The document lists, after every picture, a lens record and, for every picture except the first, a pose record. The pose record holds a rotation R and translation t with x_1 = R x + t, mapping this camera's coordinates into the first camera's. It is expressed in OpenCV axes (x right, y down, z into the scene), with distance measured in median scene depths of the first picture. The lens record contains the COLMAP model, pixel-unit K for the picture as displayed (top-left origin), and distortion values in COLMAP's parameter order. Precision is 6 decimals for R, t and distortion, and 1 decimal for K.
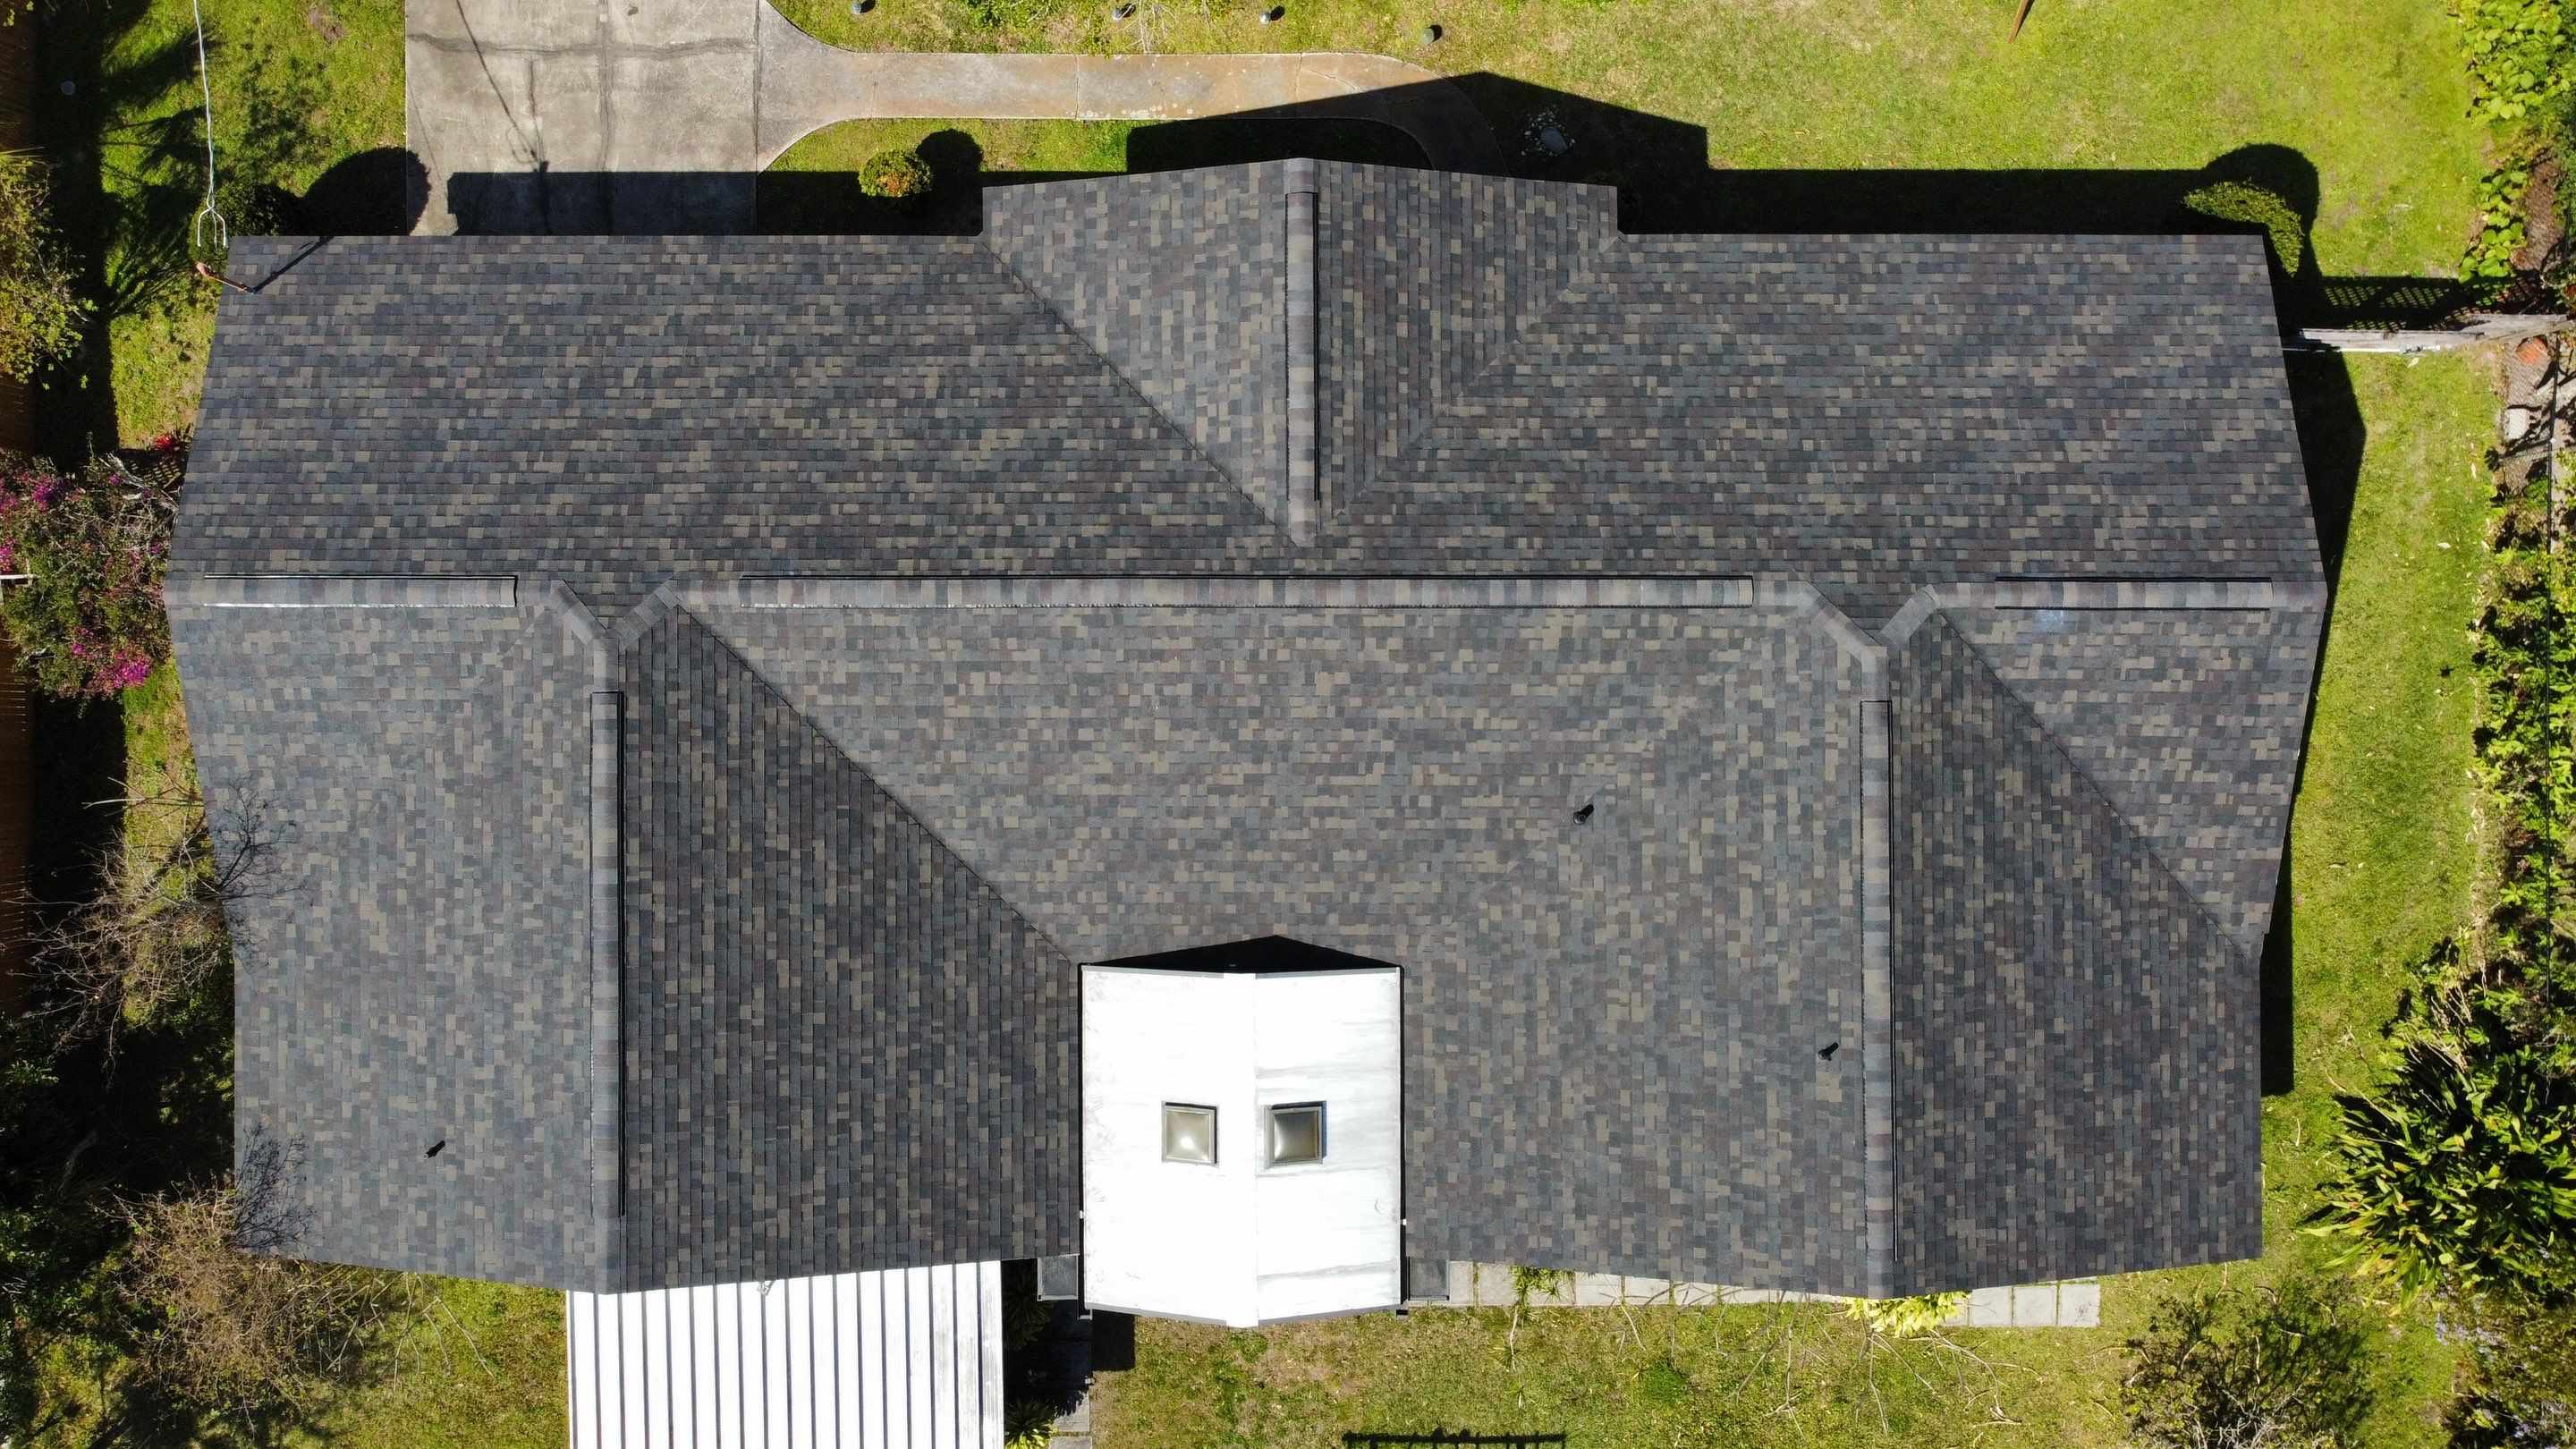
lens RADIAL K [[1933.2, 0, 1262.9], [0, 1933.2, 707.8], [0, 0, 1]] dist [0.036569, -0.155228]
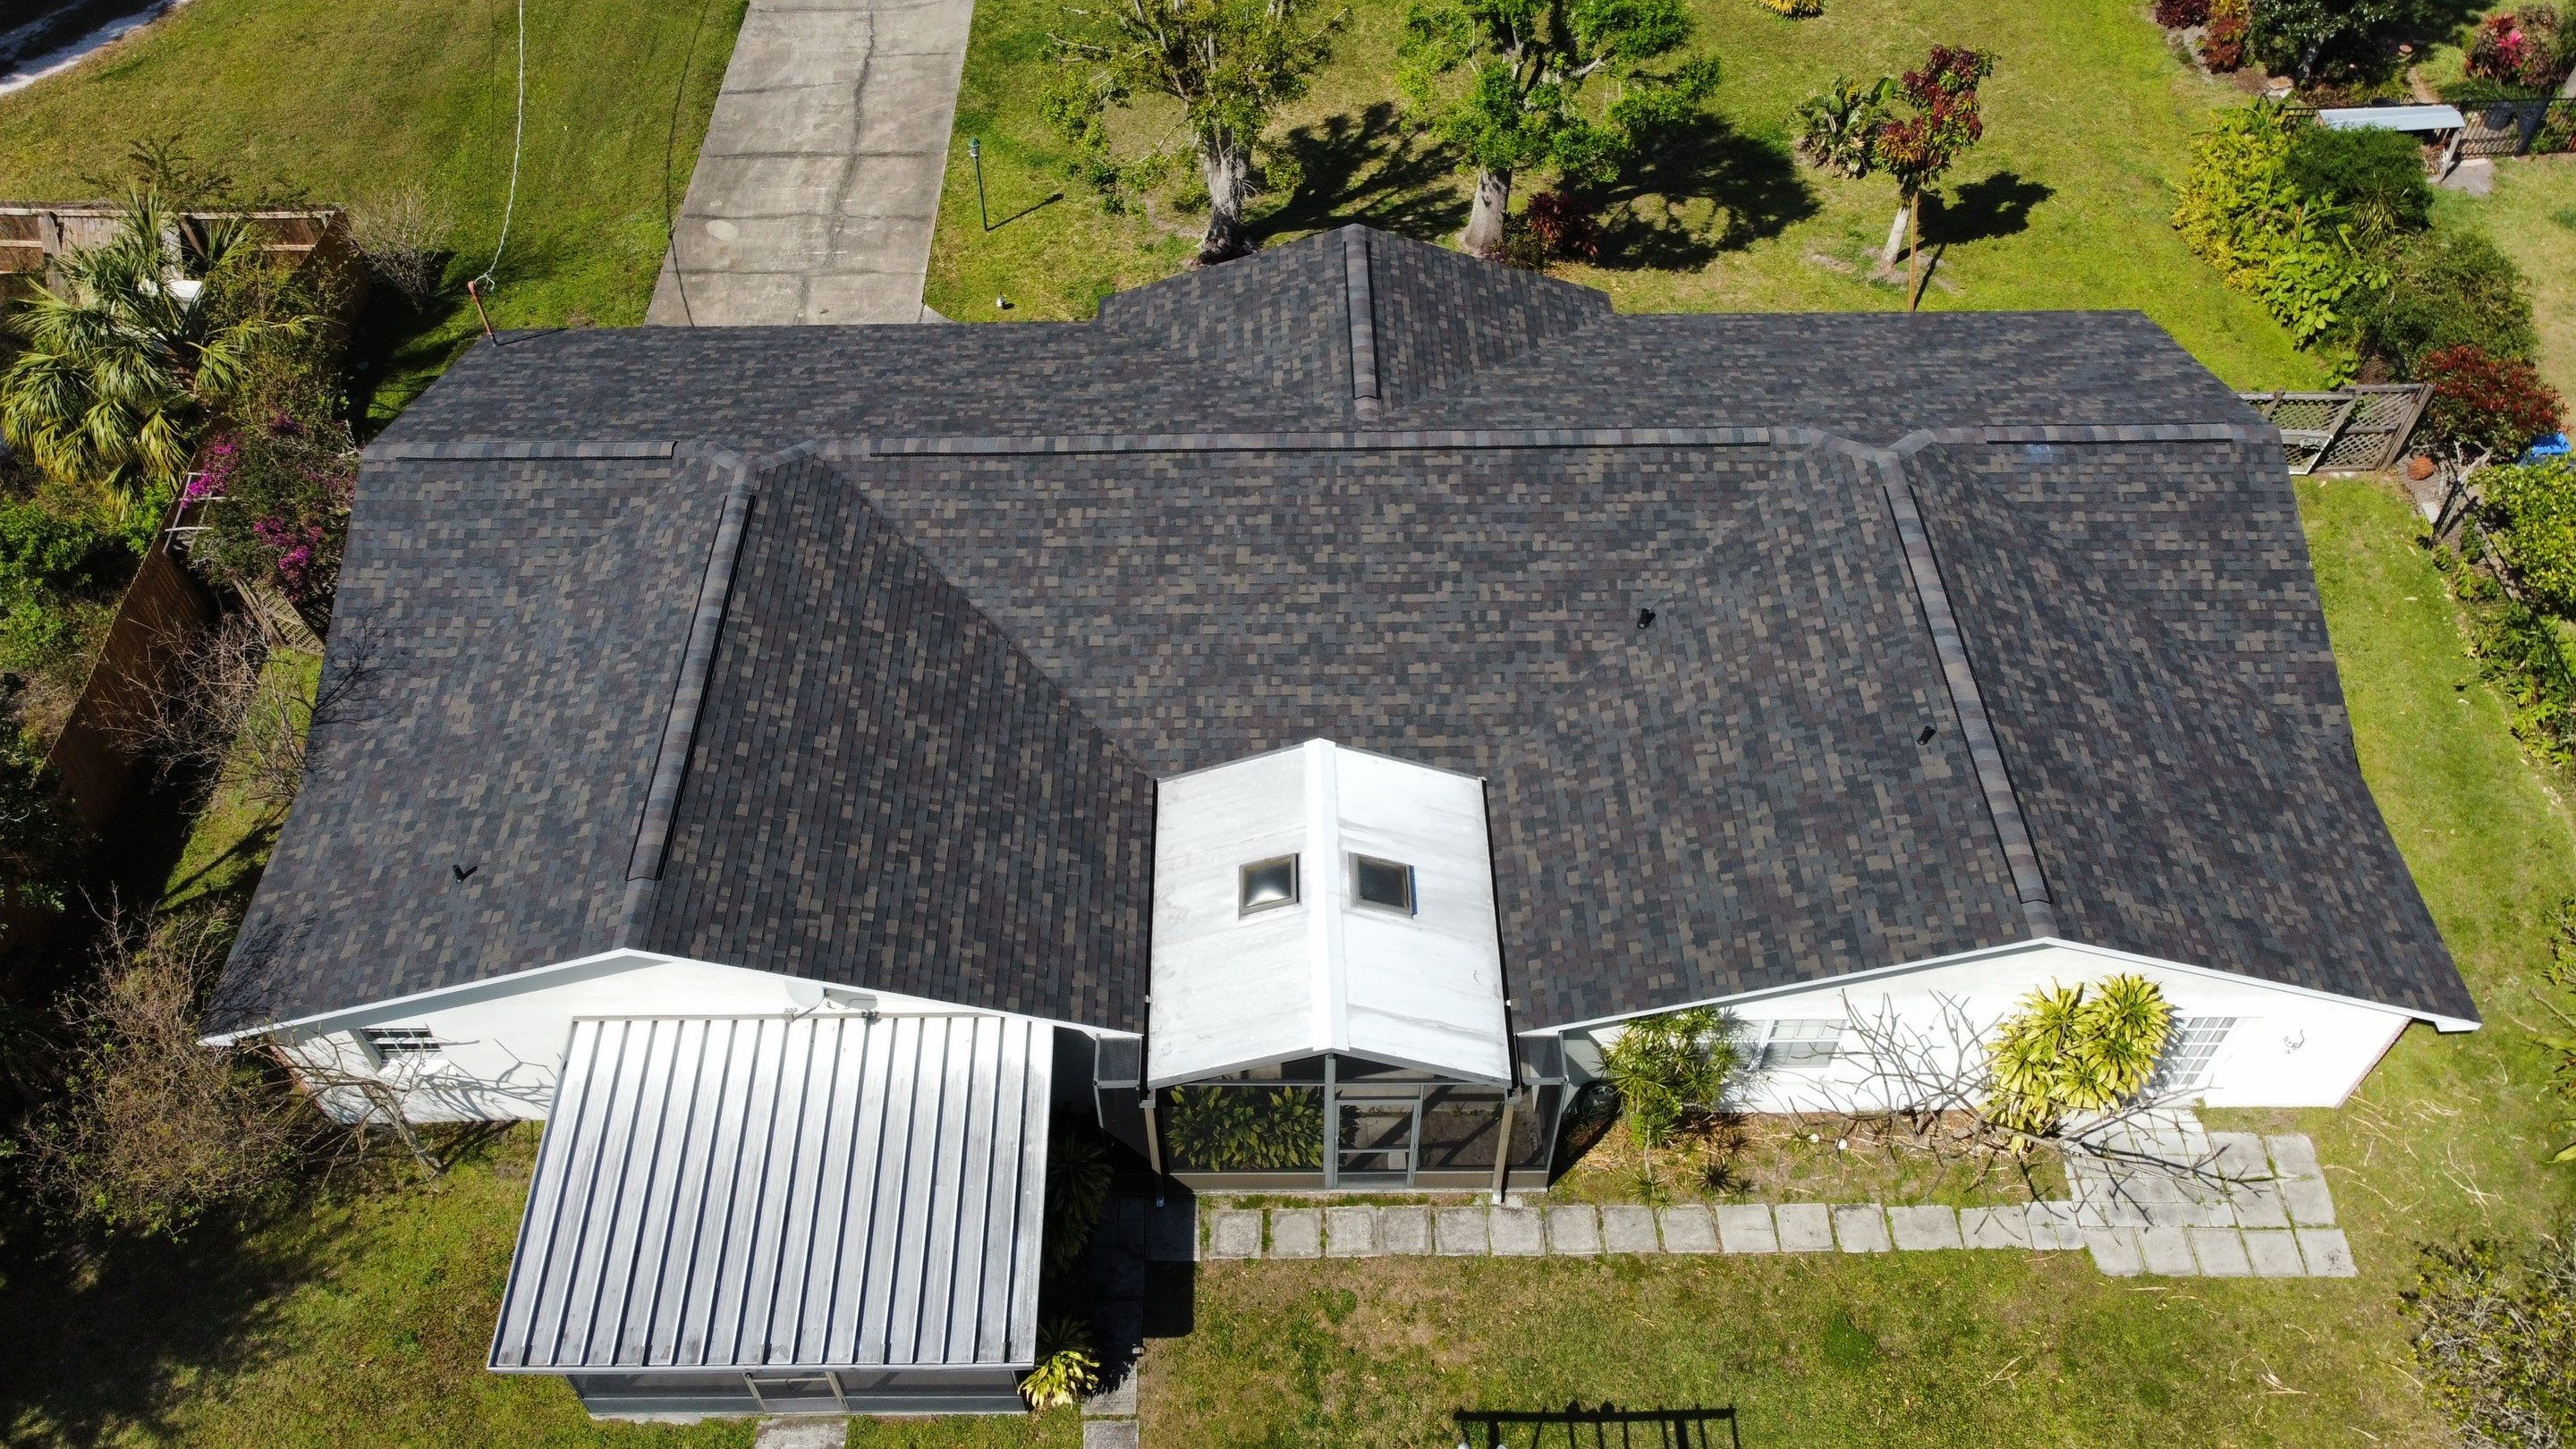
lens RADIAL K [[1940.6, 0, 1259.7], [0, 1940.6, 708.5], [0, 0, 1]] dist [0.004784, -0.066915]
pose [[0.999938, -0.007801, -0.007961, -0.034381], [0.000647, 0.753665, -0.657258, 0.773391], [0.011127, 0.657212, 0.753624, 0.240477]]
